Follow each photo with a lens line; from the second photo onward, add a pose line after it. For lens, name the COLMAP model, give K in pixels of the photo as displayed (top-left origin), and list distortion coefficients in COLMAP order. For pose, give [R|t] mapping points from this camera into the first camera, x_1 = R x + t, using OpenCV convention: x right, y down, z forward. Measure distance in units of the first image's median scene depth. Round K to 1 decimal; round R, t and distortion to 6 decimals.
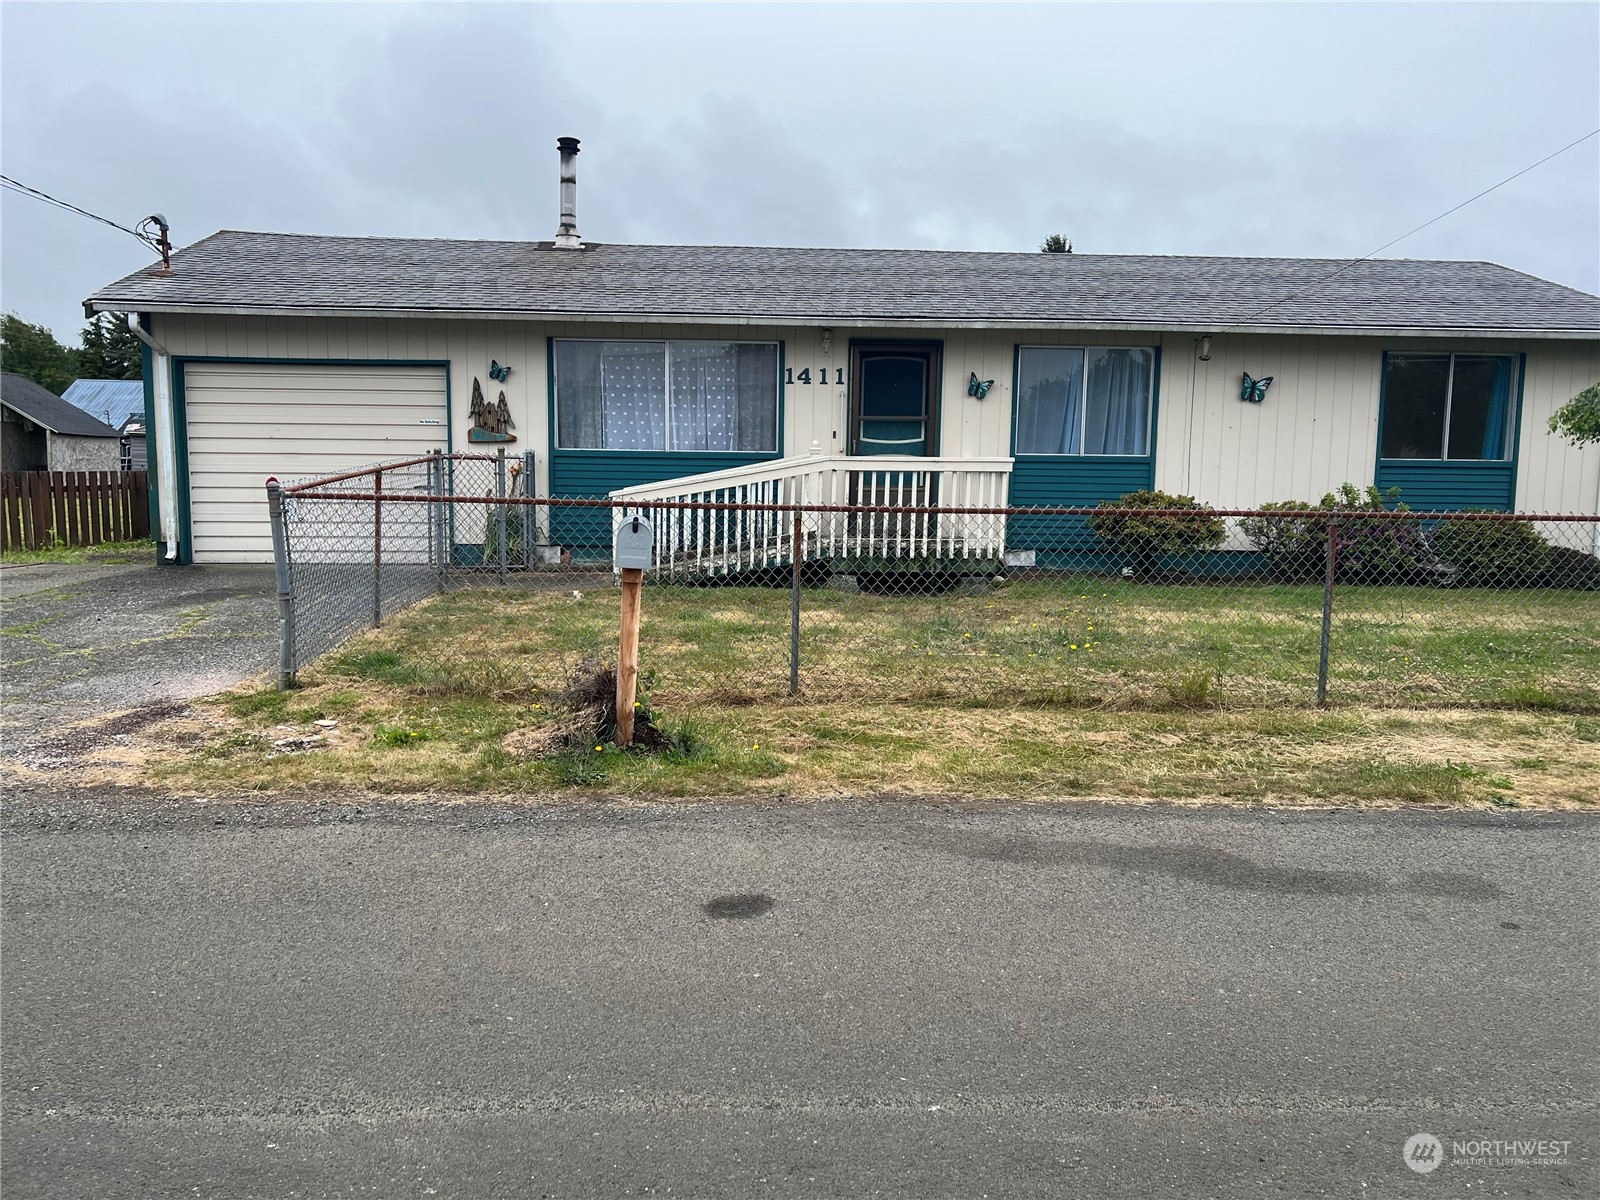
lens RADIAL K [[1220.8, 0, 800.0], [0, 1220.8, 600.0], [0, 0, 1]] dist [0.092000, -0.102567]
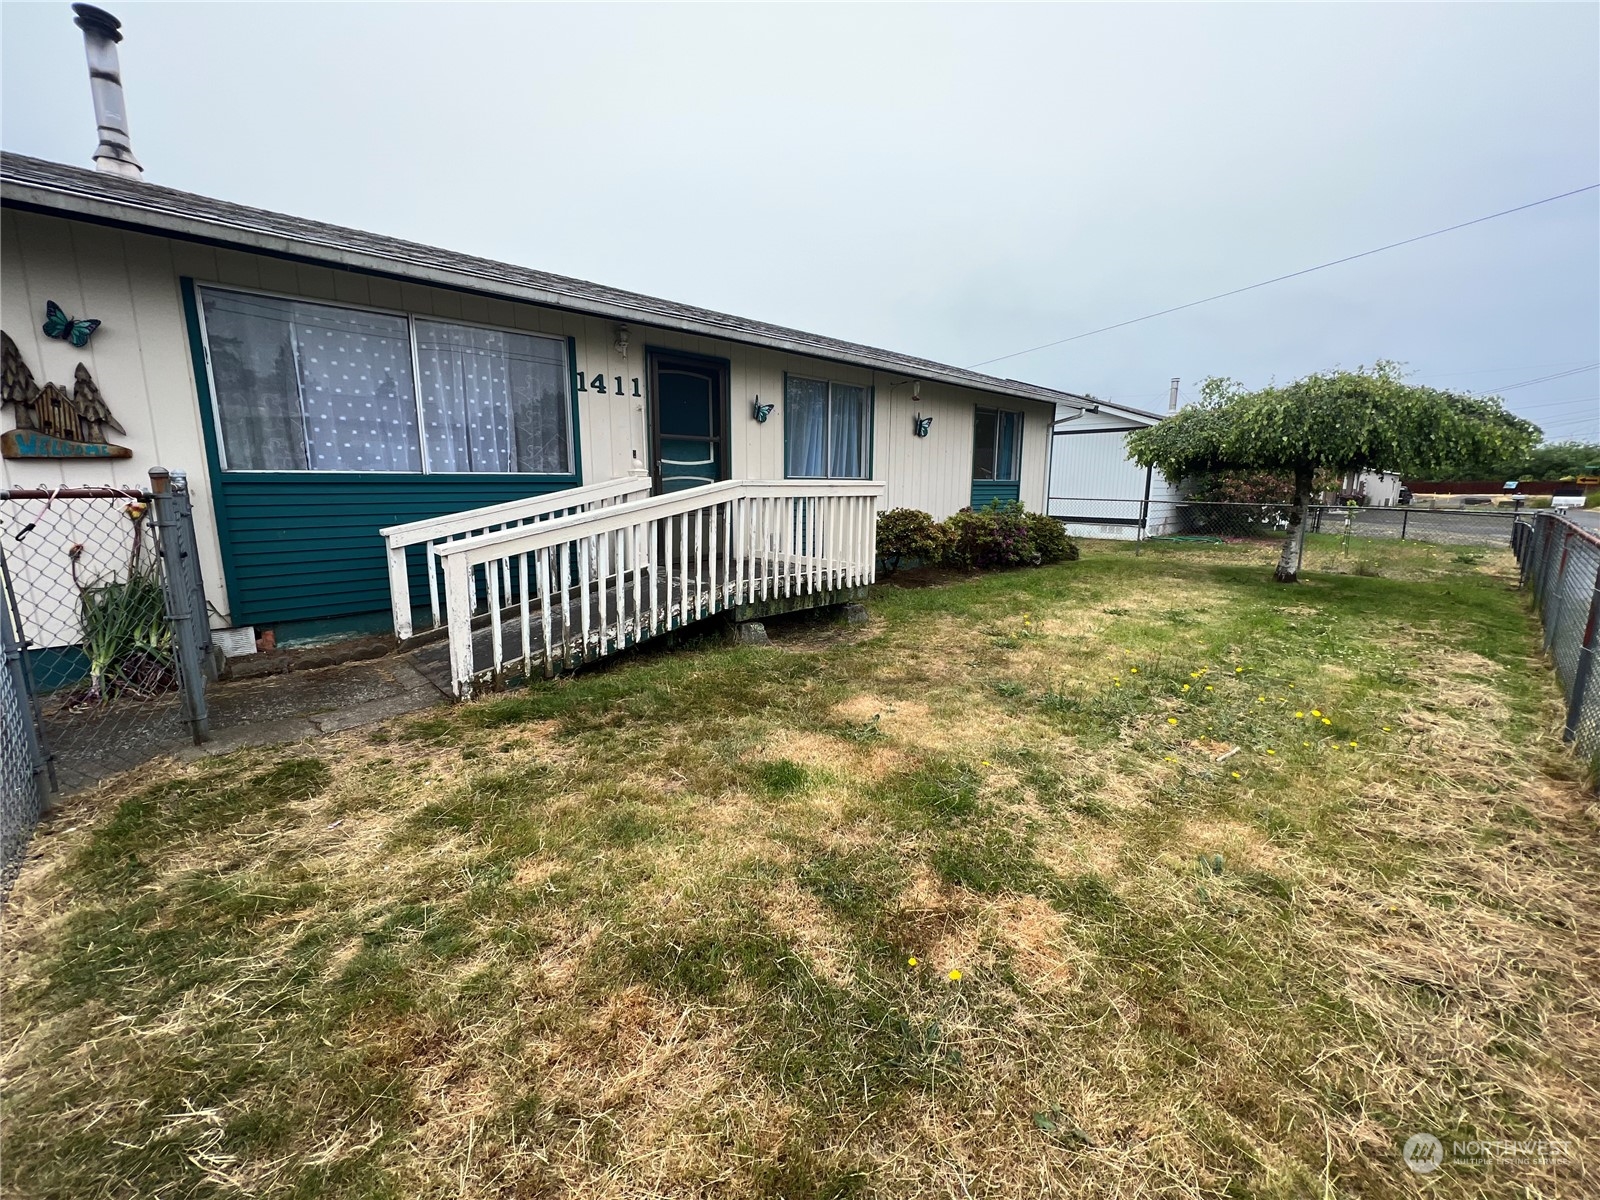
lens RADIAL K [[647.9, 0, 800.0], [0, 647.9, 600.0], [0, 0, 1]] dist [-0.000299, 0.000383]
pose [[0.762109, -0.125439, 0.635180, -0.192318], [0.077772, 0.991685, 0.102531, -0.069992], [-0.642760, -0.028740, 0.765528, 0.564547]]
